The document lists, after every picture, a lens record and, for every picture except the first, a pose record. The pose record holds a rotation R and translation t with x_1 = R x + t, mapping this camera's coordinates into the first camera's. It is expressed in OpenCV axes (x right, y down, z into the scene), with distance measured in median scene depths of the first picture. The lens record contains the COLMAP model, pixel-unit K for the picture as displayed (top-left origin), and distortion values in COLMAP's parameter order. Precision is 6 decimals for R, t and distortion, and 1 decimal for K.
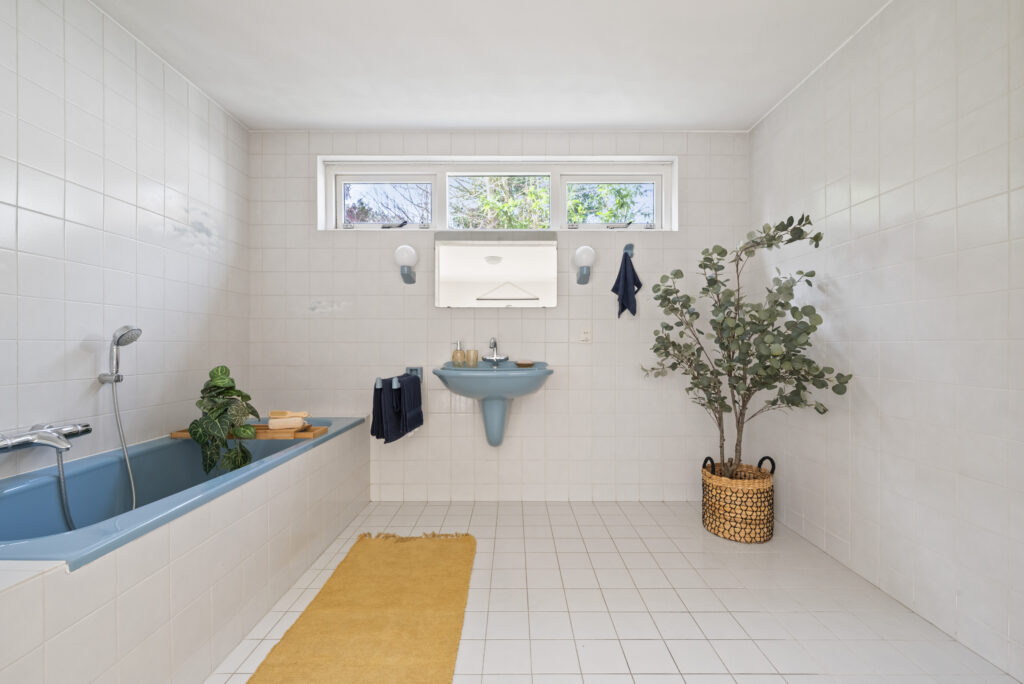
lens RADIAL K [[437.2, 0, 506.8], [0, 437.2, 345.6], [0, 0, 1]] dist [-0.002866, -0.001191]
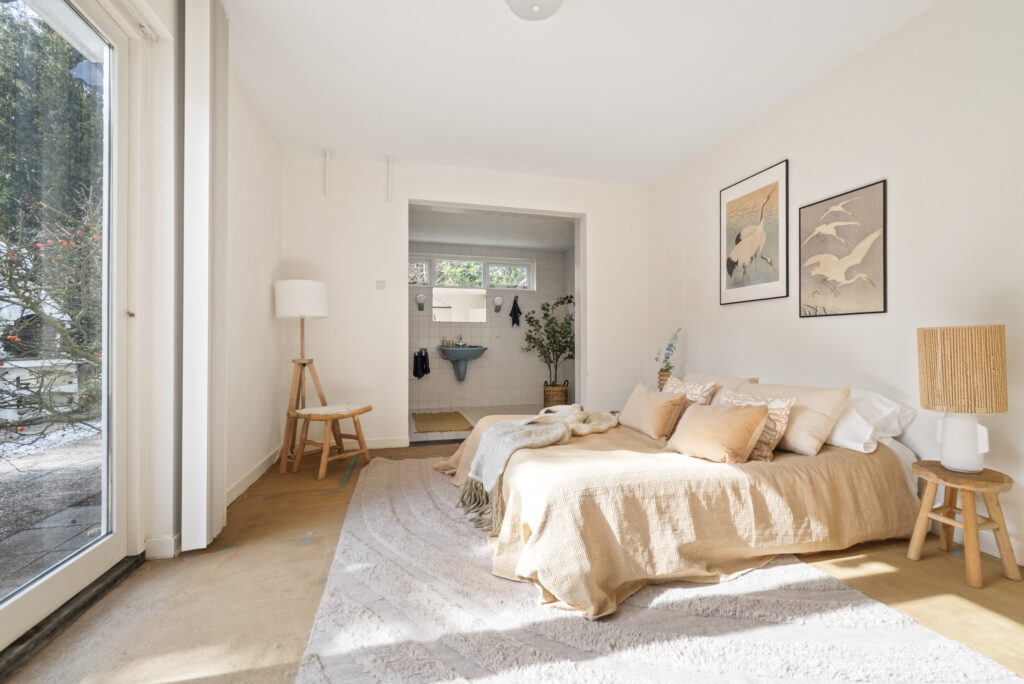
lens RADIAL K [[437.2, 0, 512.5], [0, 437.2, 341.8], [0, 0, 1]] dist [-0.002866, -0.001191]
pose [[0.964758, 0.003524, 0.263117, -0.397559], [0.000230, 0.999899, -0.014235, 0.054256], [-0.263140, 0.013794, 0.964659, -1.399253]]
